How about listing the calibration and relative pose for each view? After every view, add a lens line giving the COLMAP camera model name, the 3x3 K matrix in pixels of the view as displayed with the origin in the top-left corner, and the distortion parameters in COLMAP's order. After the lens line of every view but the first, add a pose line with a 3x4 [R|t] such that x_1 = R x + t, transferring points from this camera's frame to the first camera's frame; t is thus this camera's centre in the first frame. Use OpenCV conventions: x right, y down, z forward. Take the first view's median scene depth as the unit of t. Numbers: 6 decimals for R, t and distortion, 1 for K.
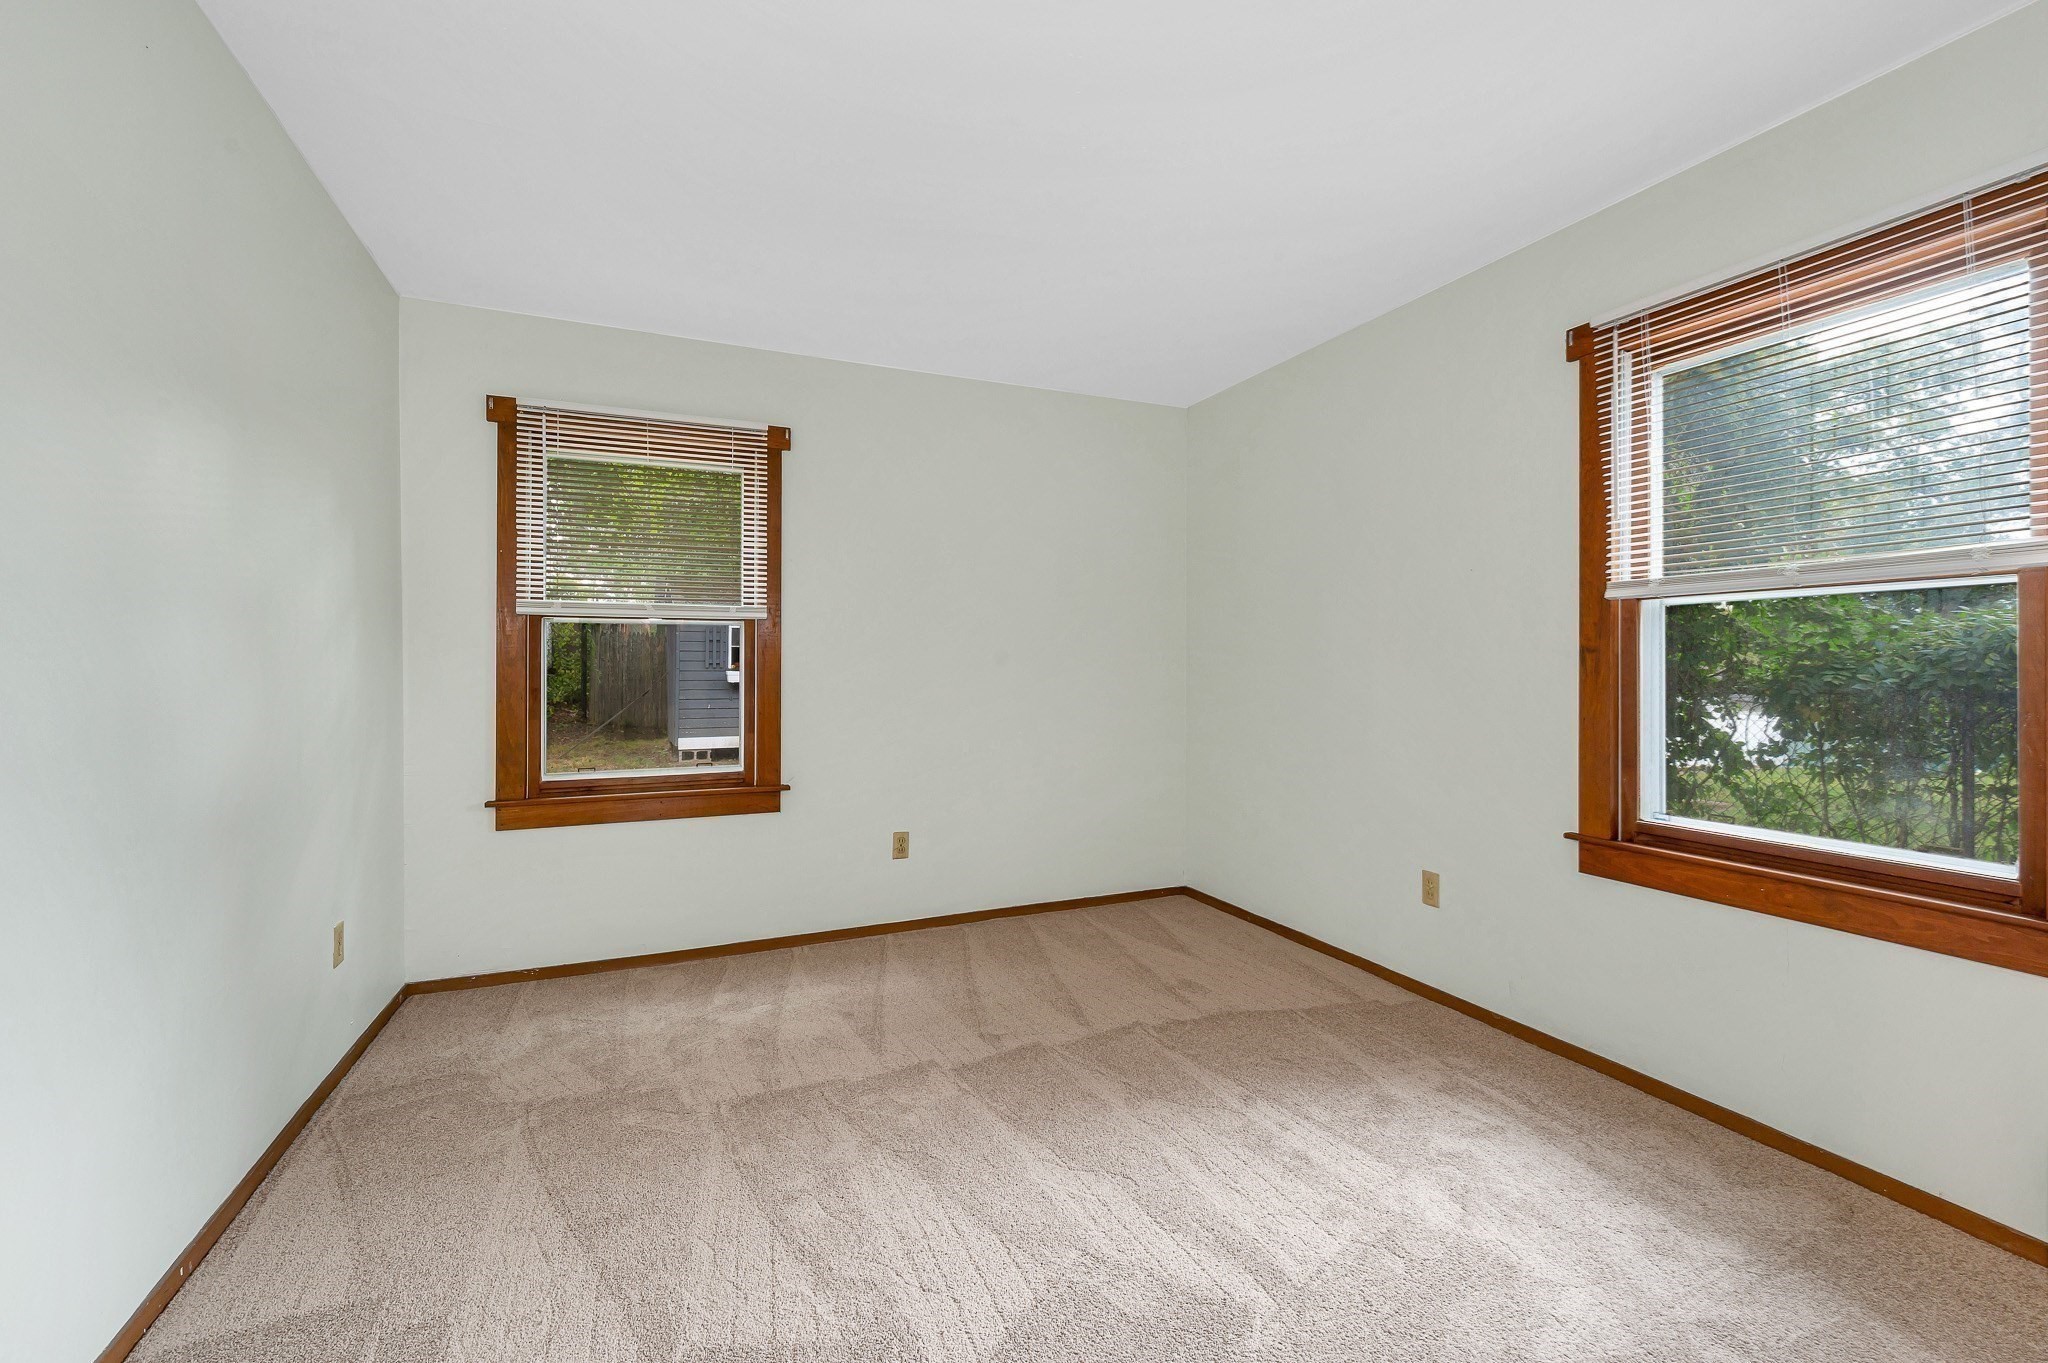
lens RADIAL K [[827.0, 0, 1000.4], [0, 827.0, 680.8], [0, 0, 1]] dist [-0.000837, -0.000391]
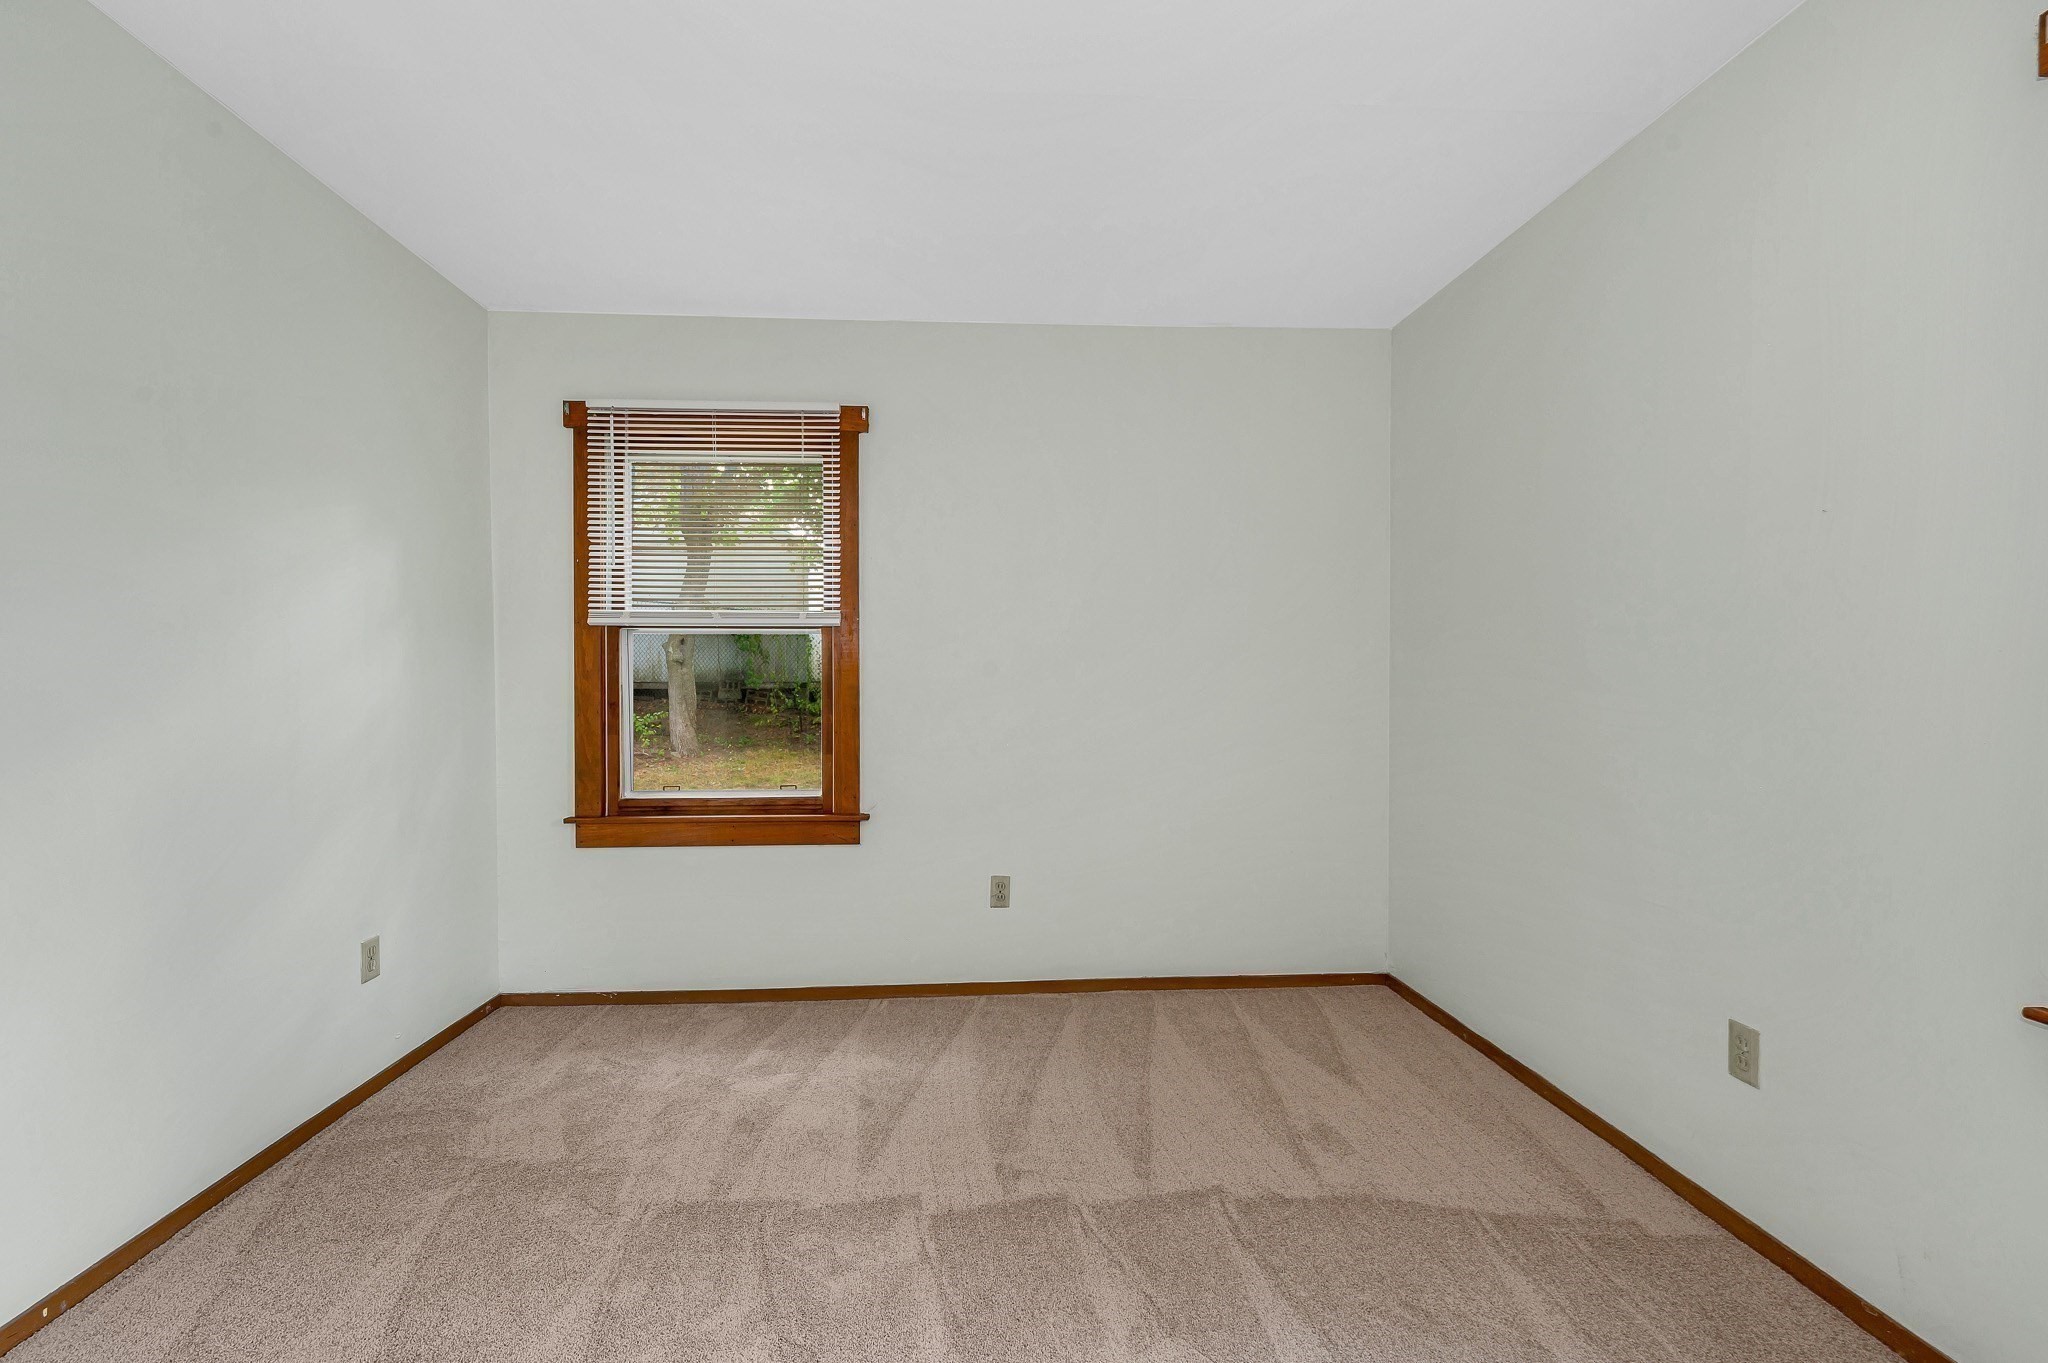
lens RADIAL K [[824.3, 0, 1031.7], [0, 824.3, 693.1], [0, 0, 1]] dist [-0.000646, 0.000247]
pose [[0.945018, 0.006494, -0.326953, 0.218250], [-0.005757, 0.999978, 0.003221, -0.007289], [0.326967, -0.001161, 0.945035, 0.258940]]
